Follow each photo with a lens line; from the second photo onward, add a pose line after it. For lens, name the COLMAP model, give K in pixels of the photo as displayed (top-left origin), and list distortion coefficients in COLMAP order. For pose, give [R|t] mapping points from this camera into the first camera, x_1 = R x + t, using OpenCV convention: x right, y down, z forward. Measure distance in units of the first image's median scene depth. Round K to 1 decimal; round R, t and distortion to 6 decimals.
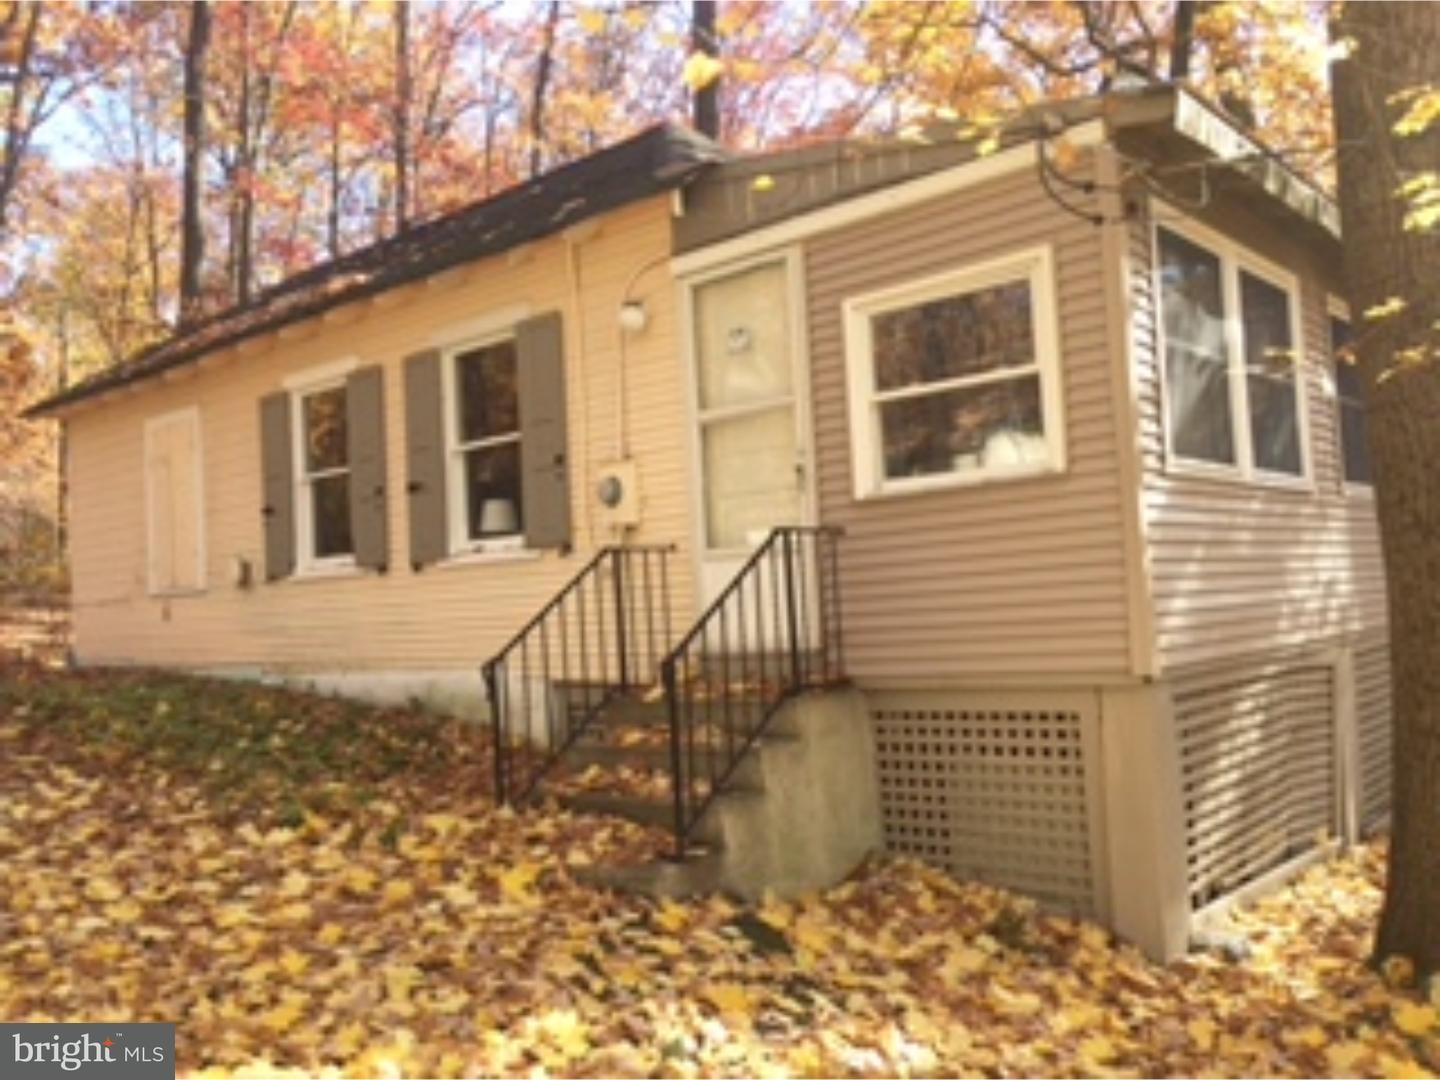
lens RADIAL K [[1211.9, 0, 718.7], [0, 1211.9, 545.0], [0, 0, 1]] dist [0.028943, -0.011180]
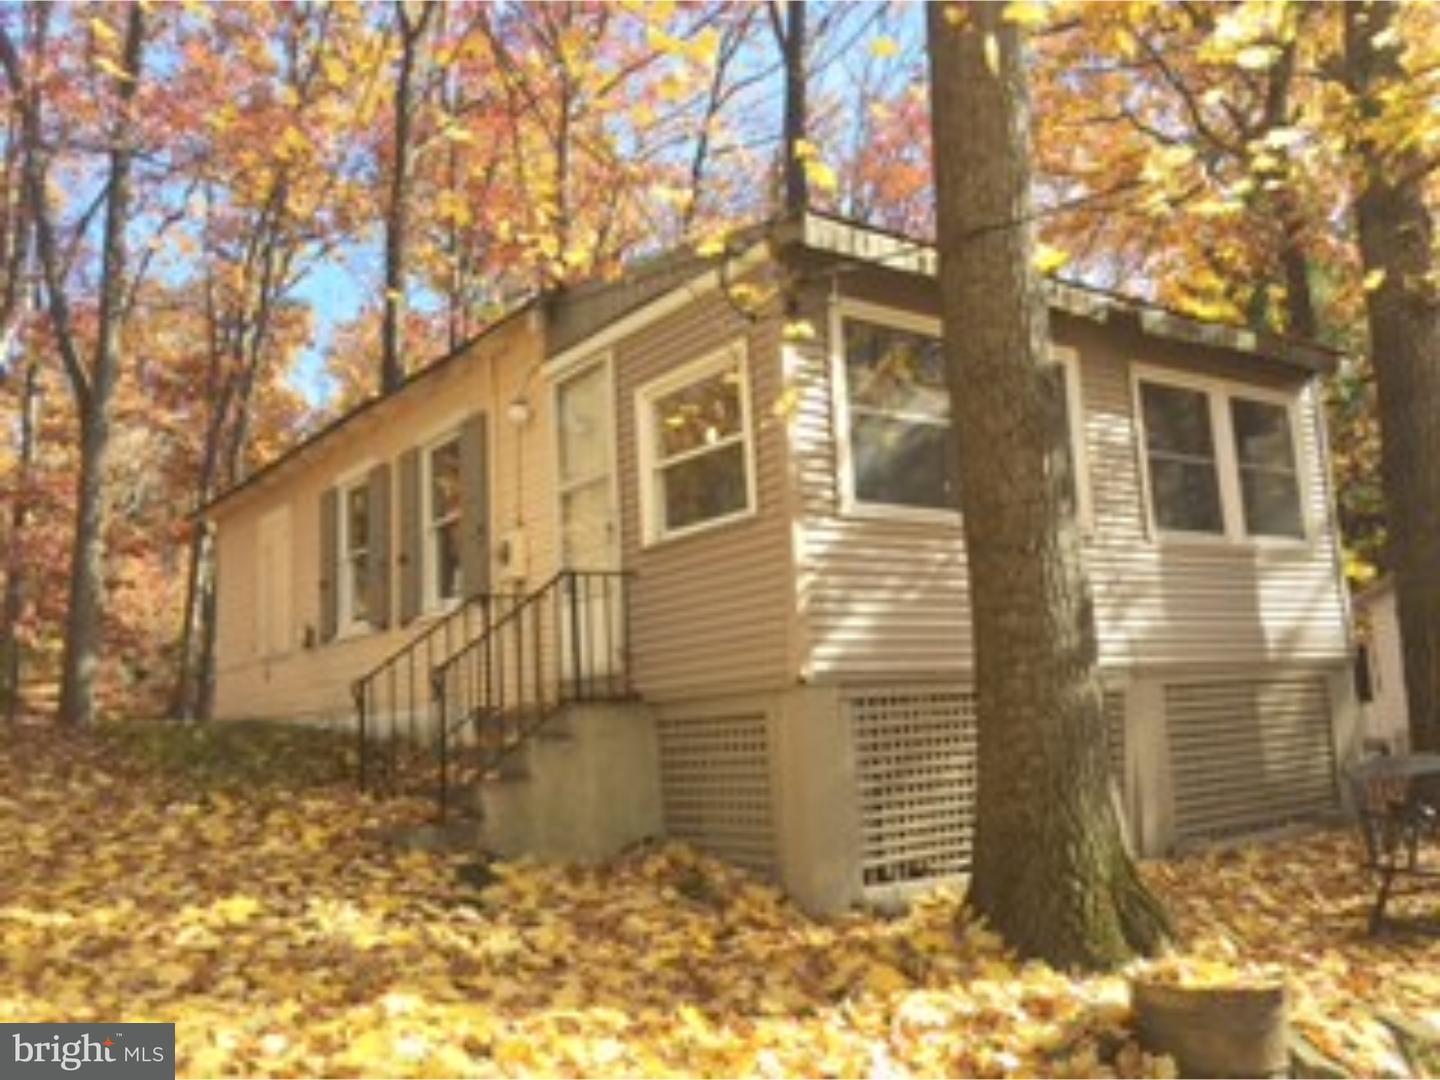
lens RADIAL K [[1211.9, 0, 722.7], [0, 1211.9, 536.9], [0, 0, 1]] dist [0.028943, -0.011180]
pose [[0.979180, -0.029904, -0.200780, 0.422411], [0.011843, 0.995821, -0.090559, 0.061336], [0.202649, 0.086296, 0.975442, -0.182534]]
